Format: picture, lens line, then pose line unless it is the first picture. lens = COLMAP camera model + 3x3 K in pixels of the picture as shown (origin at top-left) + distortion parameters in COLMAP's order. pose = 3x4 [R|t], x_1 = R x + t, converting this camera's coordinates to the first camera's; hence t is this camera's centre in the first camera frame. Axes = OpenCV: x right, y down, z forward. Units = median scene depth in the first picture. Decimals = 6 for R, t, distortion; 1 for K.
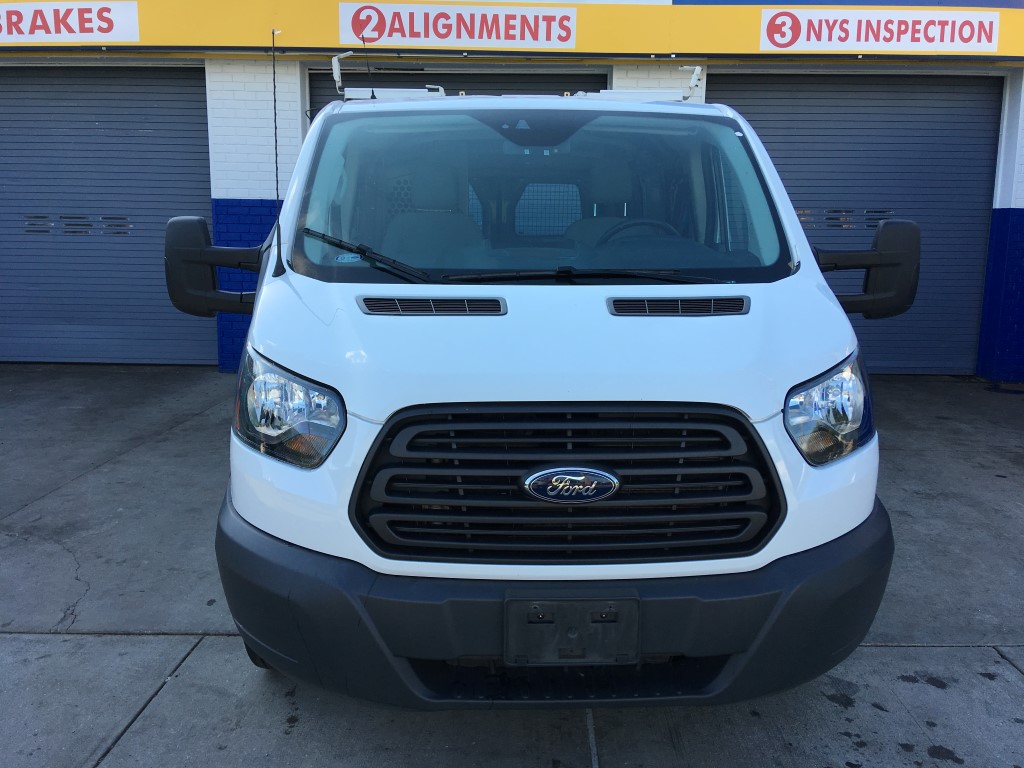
lens RADIAL K [[864.5, 0, 512.0], [0, 864.5, 384.0], [0, 0, 1]] dist [0.112024, -0.167030]
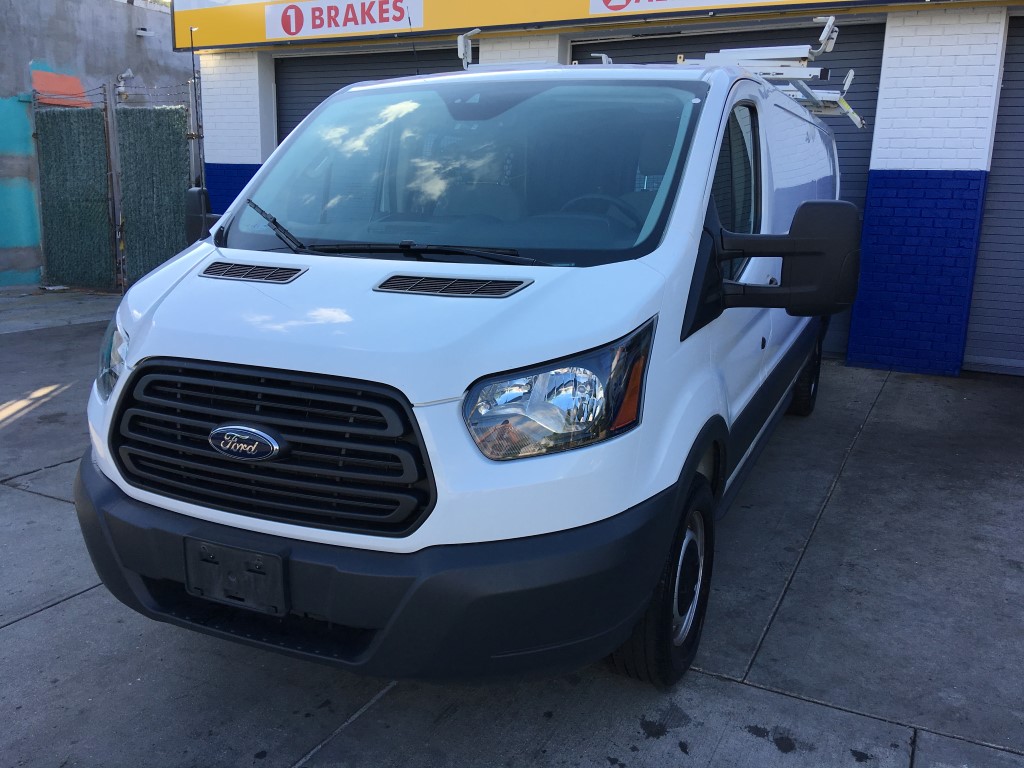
lens RADIAL K [[864.5, 0, 512.0], [0, 864.5, 384.0], [0, 0, 1]] dist [0.112024, -0.167030]
pose [[0.893944, 0.106713, -0.435289, 0.485539], [-0.090580, 0.994216, 0.057712, -0.029166], [0.438929, -0.012163, 0.898439, 0.098356]]
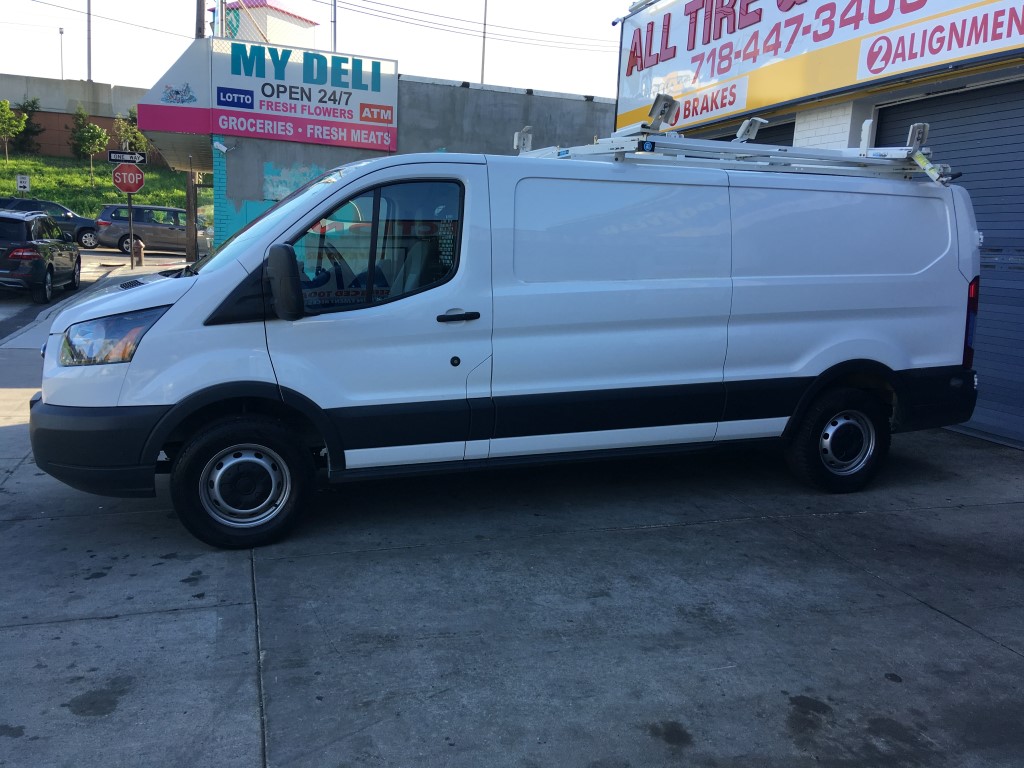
lens RADIAL K [[864.5, 0, 512.0], [0, 864.5, 384.0], [0, 0, 1]] dist [0.112024, -0.167030]
pose [[0.314493, 0.152619, -0.936911, 1.547658], [-0.197902, 0.975845, 0.092531, -0.146852], [0.928401, 0.156316, 0.337100, 0.801149]]
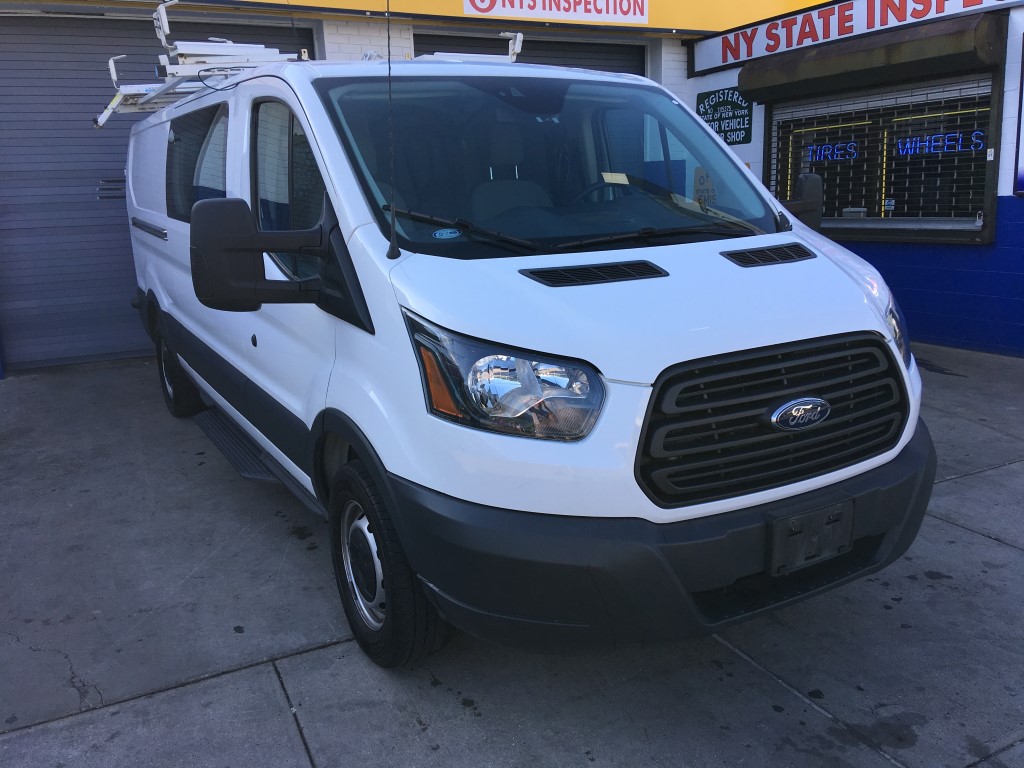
lens RADIAL K [[864.5, 0, 512.0], [0, 864.5, 384.0], [0, 0, 1]] dist [0.112024, -0.167030]
pose [[0.882919, -0.142527, 0.447370, -0.460764], [0.120772, 0.989693, 0.076951, -0.035005], [-0.453726, -0.013912, 0.891033, 0.076776]]
